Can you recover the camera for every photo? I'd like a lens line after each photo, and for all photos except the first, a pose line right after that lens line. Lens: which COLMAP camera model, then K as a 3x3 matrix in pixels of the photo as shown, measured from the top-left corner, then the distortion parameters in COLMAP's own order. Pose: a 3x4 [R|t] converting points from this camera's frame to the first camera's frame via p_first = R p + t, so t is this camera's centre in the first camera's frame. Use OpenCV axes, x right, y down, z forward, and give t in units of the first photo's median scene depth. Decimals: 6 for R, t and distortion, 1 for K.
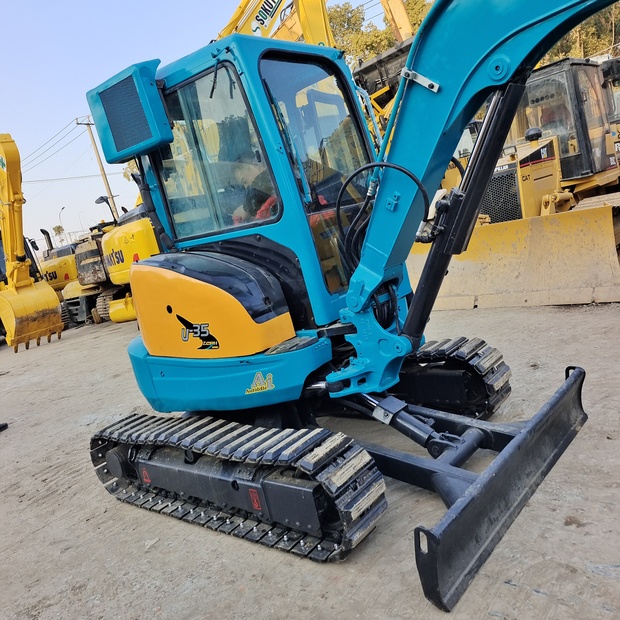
lens RADIAL K [[559.7, 0, 313.3], [0, 559.7, 311.2], [0, 0, 1]] dist [0.038044, -0.000185]
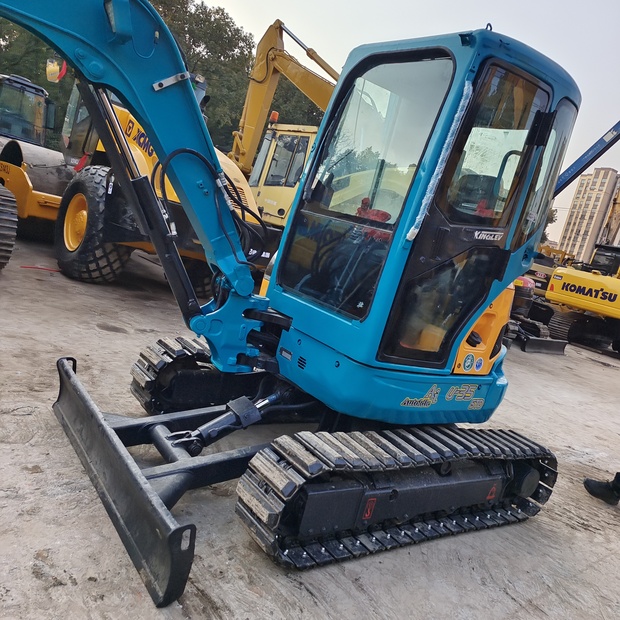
lens RADIAL K [[559.7, 0, 311.6], [0, 559.7, 304.5], [0, 0, 1]] dist [0.038044, -0.000185]
pose [[-0.261510, 0.303675, -0.916184, 0.955392], [-0.343125, 0.857962, 0.382317, -0.405671], [0.902152, 0.414345, -0.120168, 1.149112]]
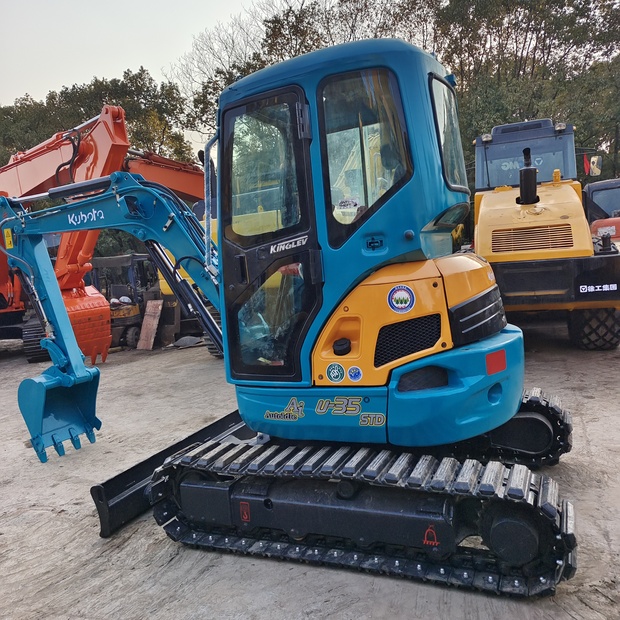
lens RADIAL K [[559.7, 0, 315.0], [0, 559.7, 306.5], [0, 0, 1]] dist [0.038044, -0.000185]
pose [[-0.906157, 0.336979, -0.255586, 0.265939], [0.259967, 0.920447, 0.291880, -0.416239], [0.333611, 0.198045, -0.921674, 2.109092]]
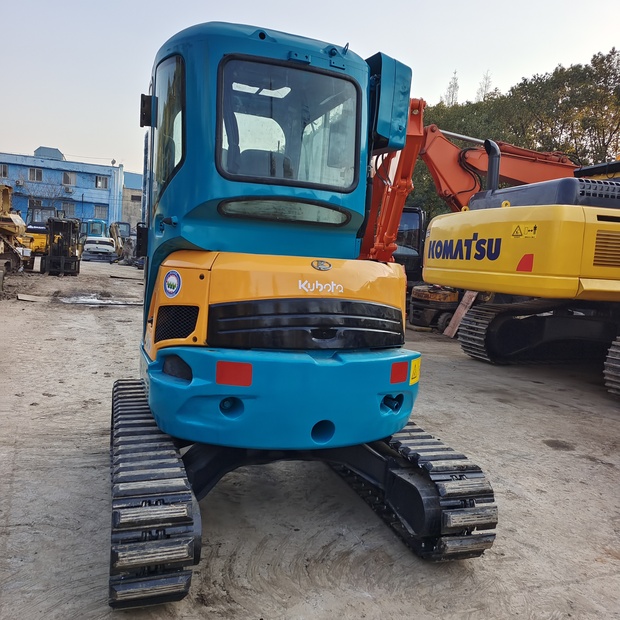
lens RADIAL K [[559.7, 0, 315.2], [0, 559.7, 306.3], [0, 0, 1]] dist [0.038044, -0.000185]
pose [[-0.864451, 0.124112, 0.487155, -0.699452], [0.203207, 0.972617, 0.112797, -0.159822], [-0.459816, 0.196501, -0.866000, 2.022097]]
